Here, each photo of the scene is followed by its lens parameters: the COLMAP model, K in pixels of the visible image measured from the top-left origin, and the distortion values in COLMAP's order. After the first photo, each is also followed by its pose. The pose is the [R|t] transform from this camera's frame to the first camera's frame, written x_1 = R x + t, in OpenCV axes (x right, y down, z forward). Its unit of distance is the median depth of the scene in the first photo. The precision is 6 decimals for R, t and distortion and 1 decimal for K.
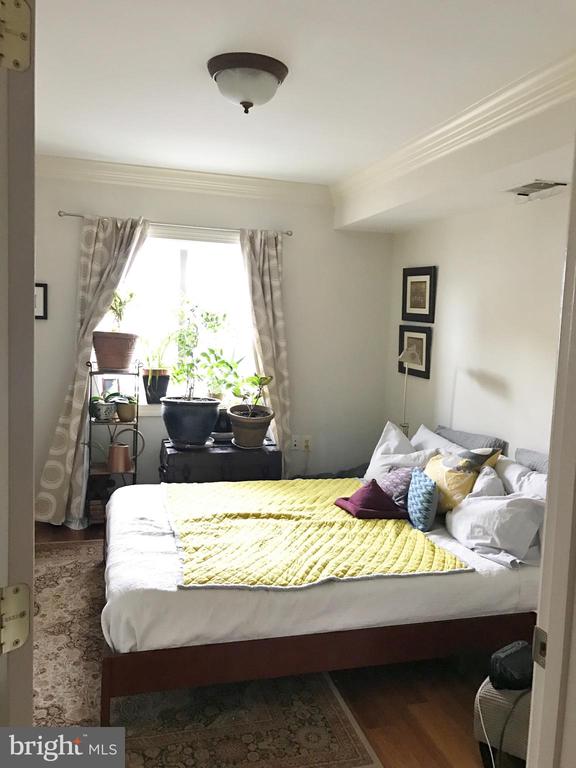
lens RADIAL K [[632.8, 0, 292.9], [0, 632.8, 383.2], [0, 0, 1]] dist [0.031910, -0.026609]
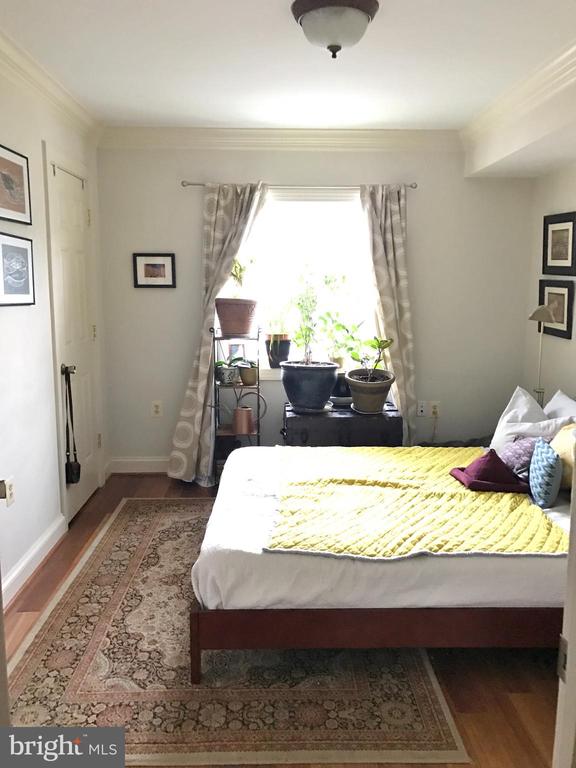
lens RADIAL K [[632.4, 0, 288.0], [0, 632.4, 384.0], [0, 0, 1]] dist [0.041169, -0.048364]
pose [[0.966748, 0.003526, -0.255706, 0.061627], [0.011557, 0.998281, 0.057461, 0.000124], [0.255469, -0.058506, 0.965045, 0.028740]]
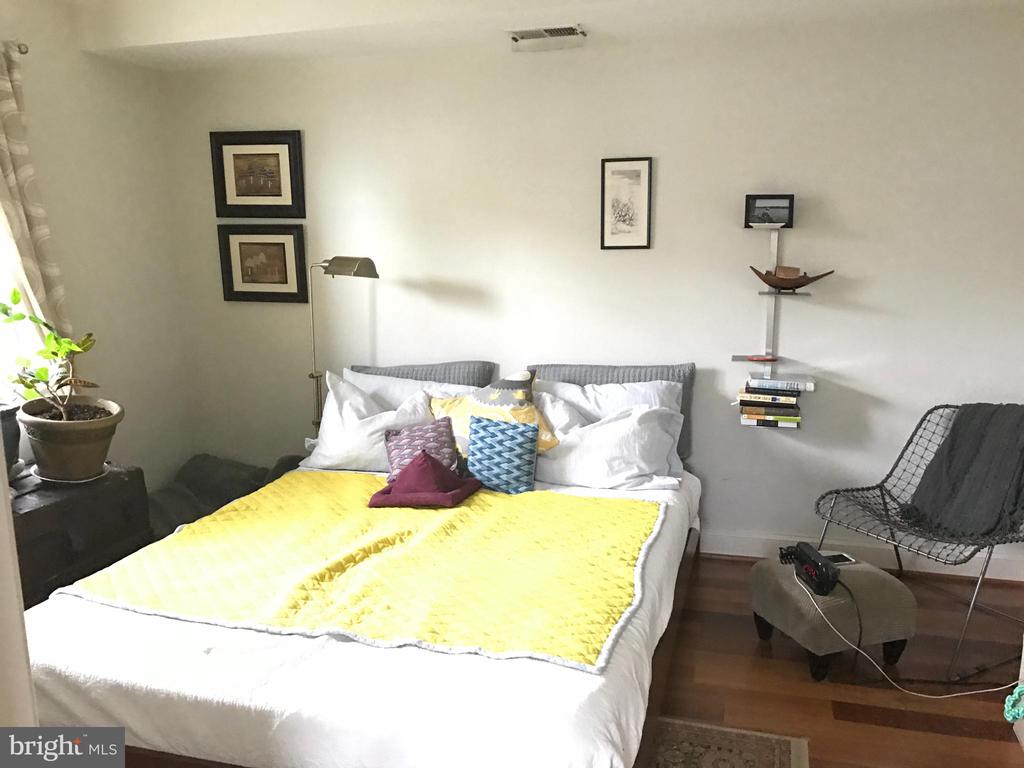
lens RADIAL K [[833.3, 0, 506.2], [0, 833.3, 387.0], [0, 0, 1]] dist [0.046999, -0.061858]
pose [[0.541846, -0.205248, 0.815032, -0.432139], [0.125693, 0.978607, 0.162879, -0.038946], [-0.831026, 0.014188, 0.556052, 0.346960]]
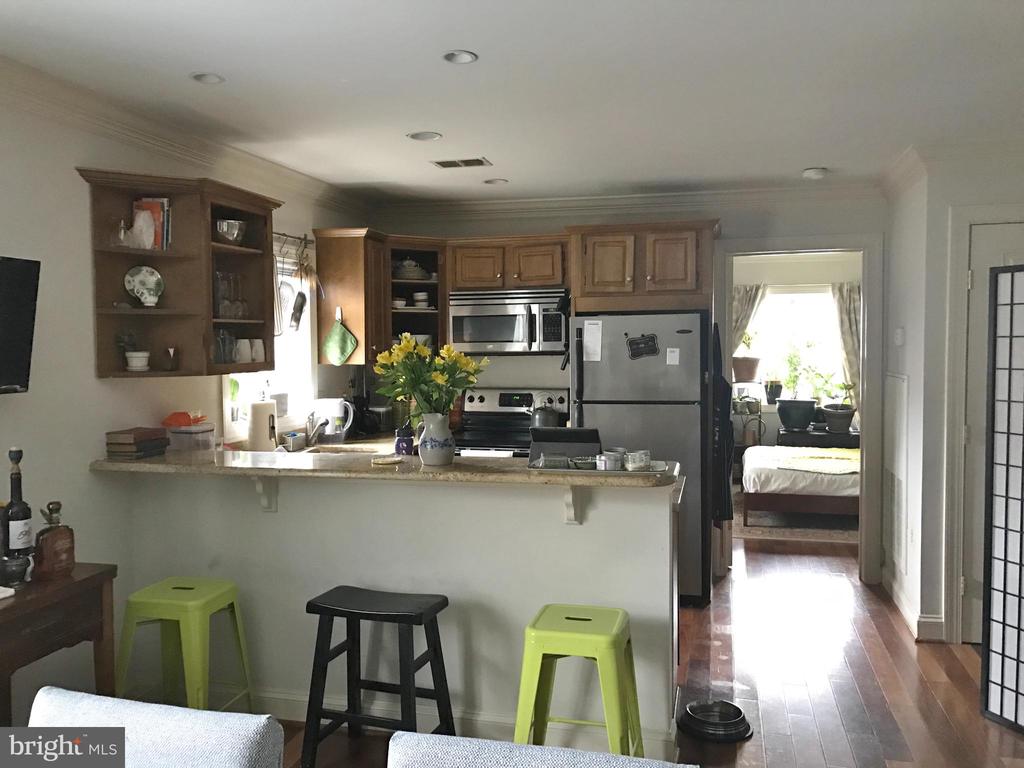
lens RADIAL K [[844.5, 0, 509.0], [0, 844.5, 382.9], [0, 0, 1]] dist [0.031131, -0.019985]
pose [[0.857319, -0.022816, -0.514280, 0.295549], [-0.006805, 0.998428, -0.055639, 0.104955], [0.514741, 0.051200, 0.855816, -1.100161]]
